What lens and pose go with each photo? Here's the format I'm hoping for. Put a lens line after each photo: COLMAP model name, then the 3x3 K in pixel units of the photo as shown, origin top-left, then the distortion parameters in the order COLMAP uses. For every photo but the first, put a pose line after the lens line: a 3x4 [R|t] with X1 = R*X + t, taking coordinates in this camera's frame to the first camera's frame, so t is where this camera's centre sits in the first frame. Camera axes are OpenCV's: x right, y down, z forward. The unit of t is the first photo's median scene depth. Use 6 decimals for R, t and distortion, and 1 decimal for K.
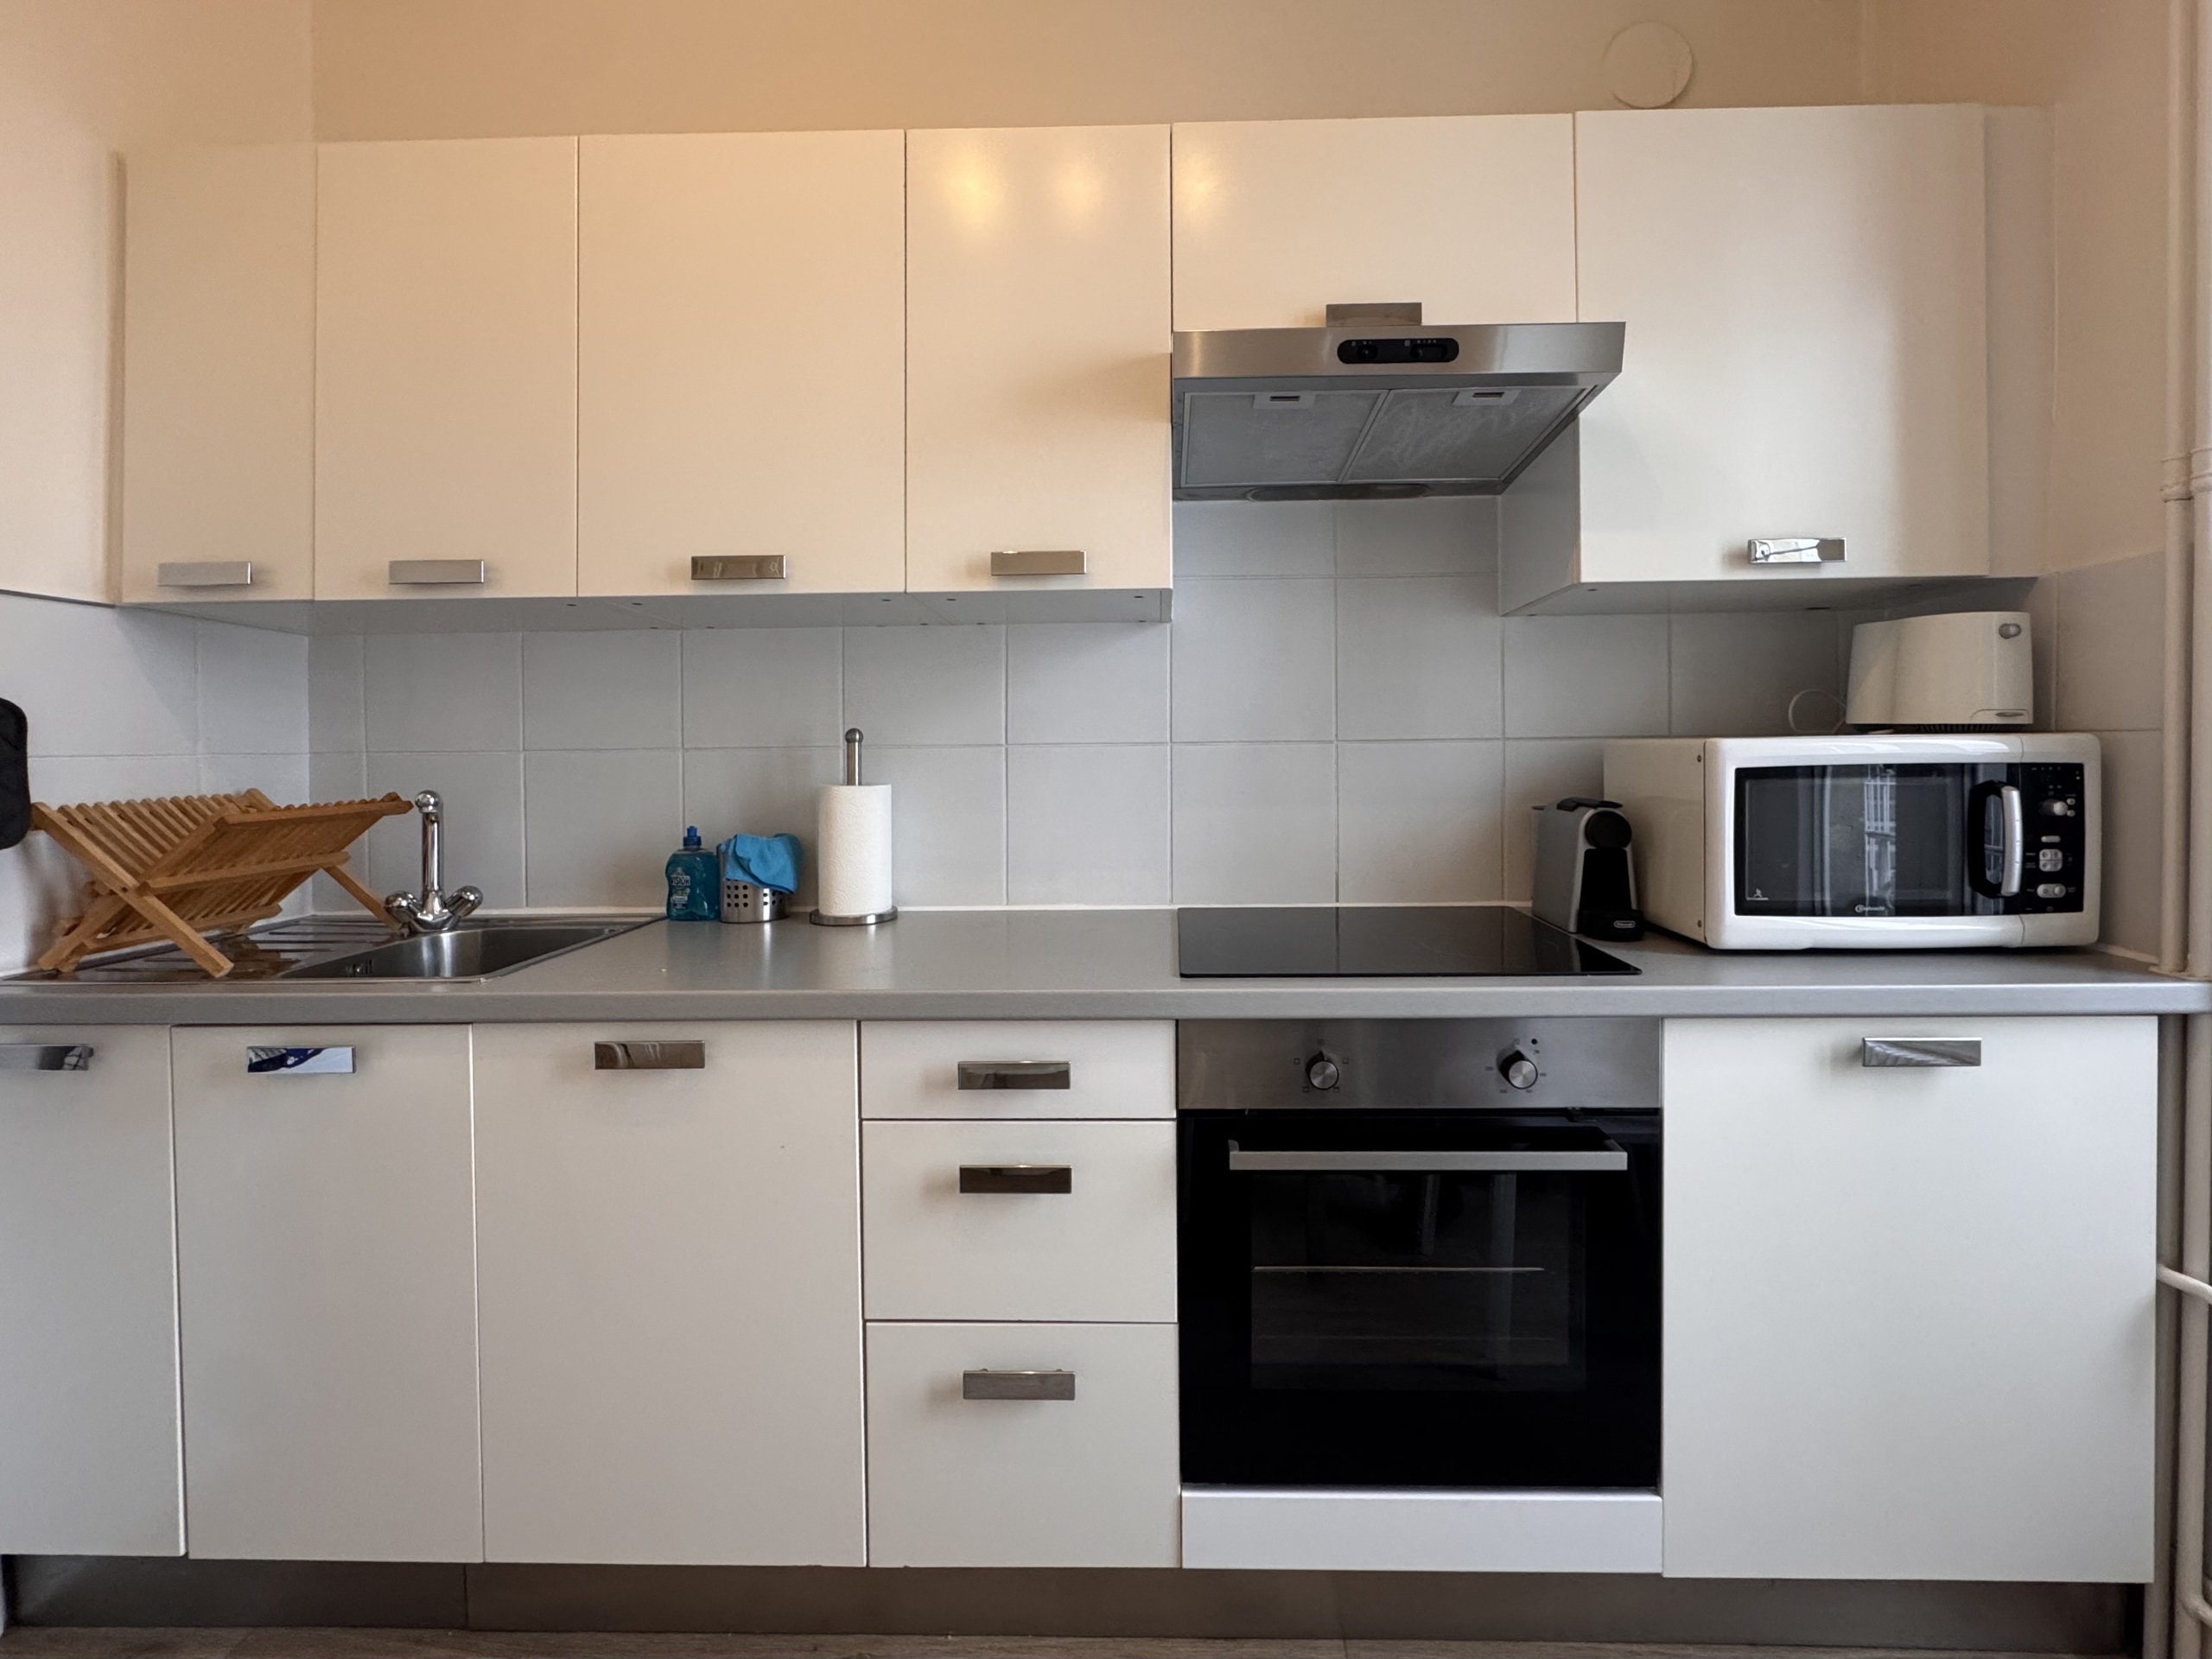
lens RADIAL K [[1005.7, 0, 1110.5], [0, 1005.7, 771.1], [0, 0, 1]] dist [0.001667, 0.000476]
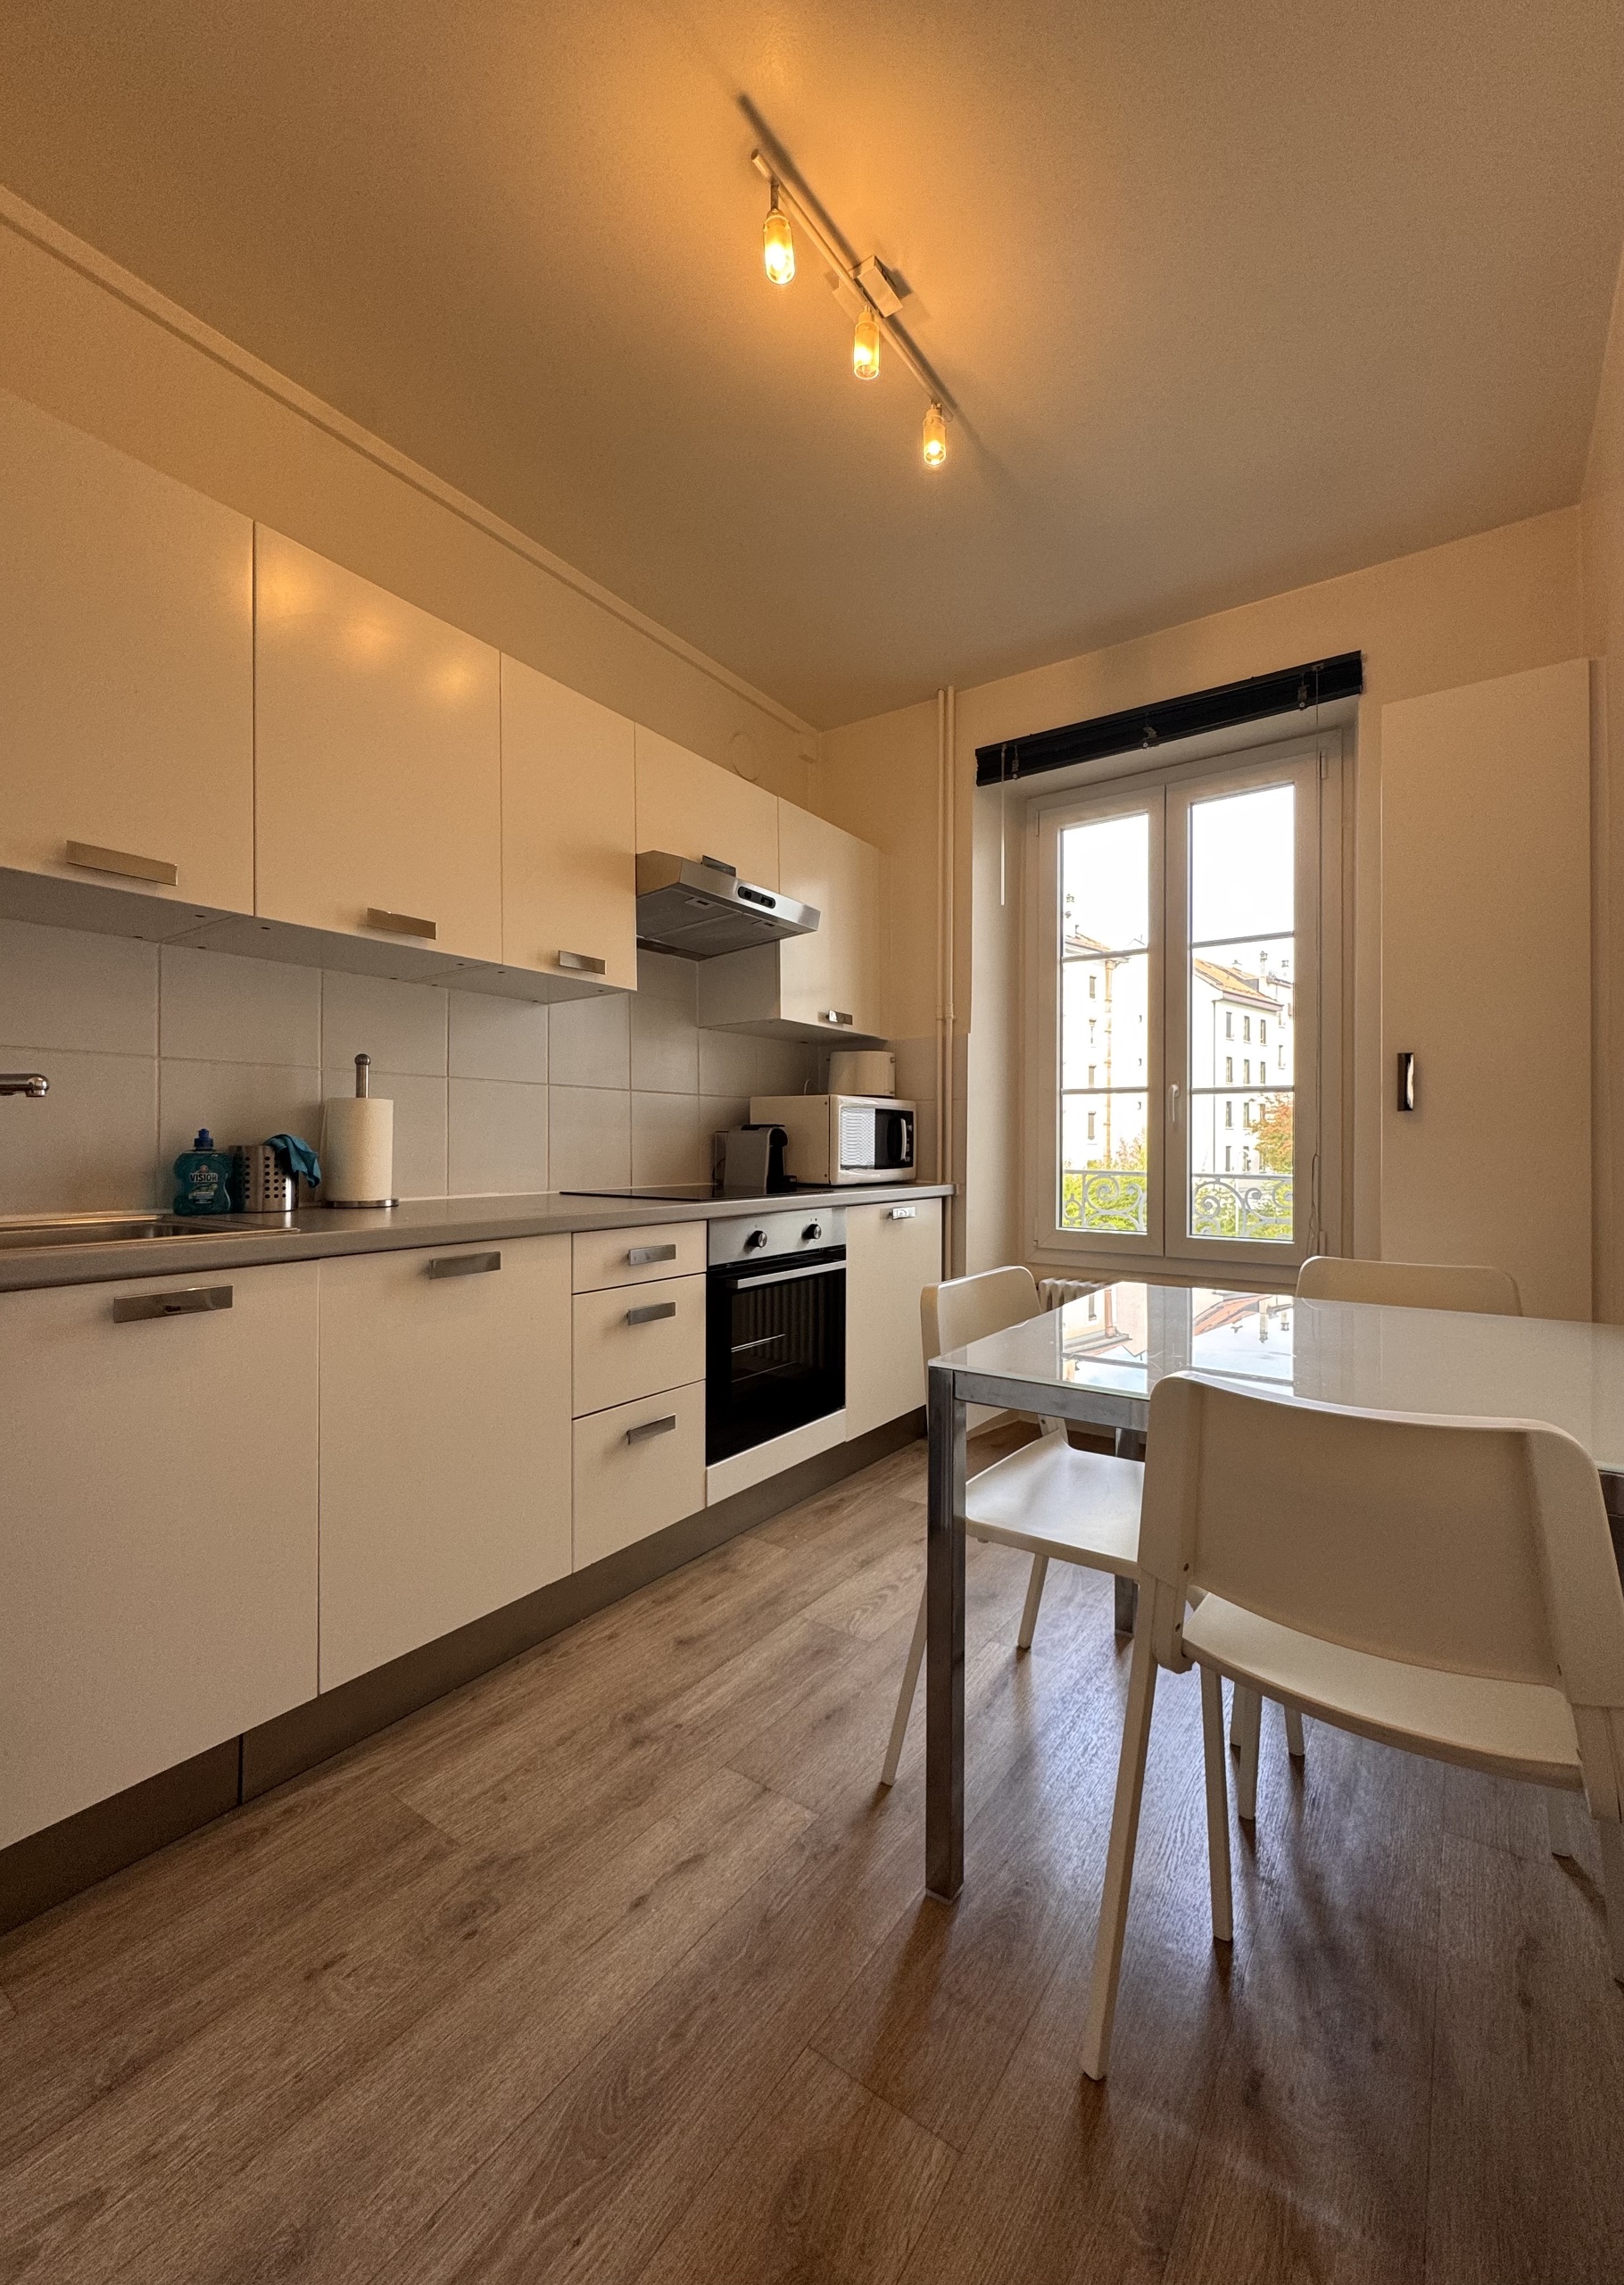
lens RADIAL K [[934.5, 0, 812.0], [0, 934.5, 1142.5], [0, 0, 1]] dist [-0.000102, -0.000017]
pose [[0.553696, 0.019057, 0.832501, -1.124283], [0.004069, 0.999664, -0.025590, 0.123777], [-0.832709, 0.017556, 0.553432, -0.138700]]
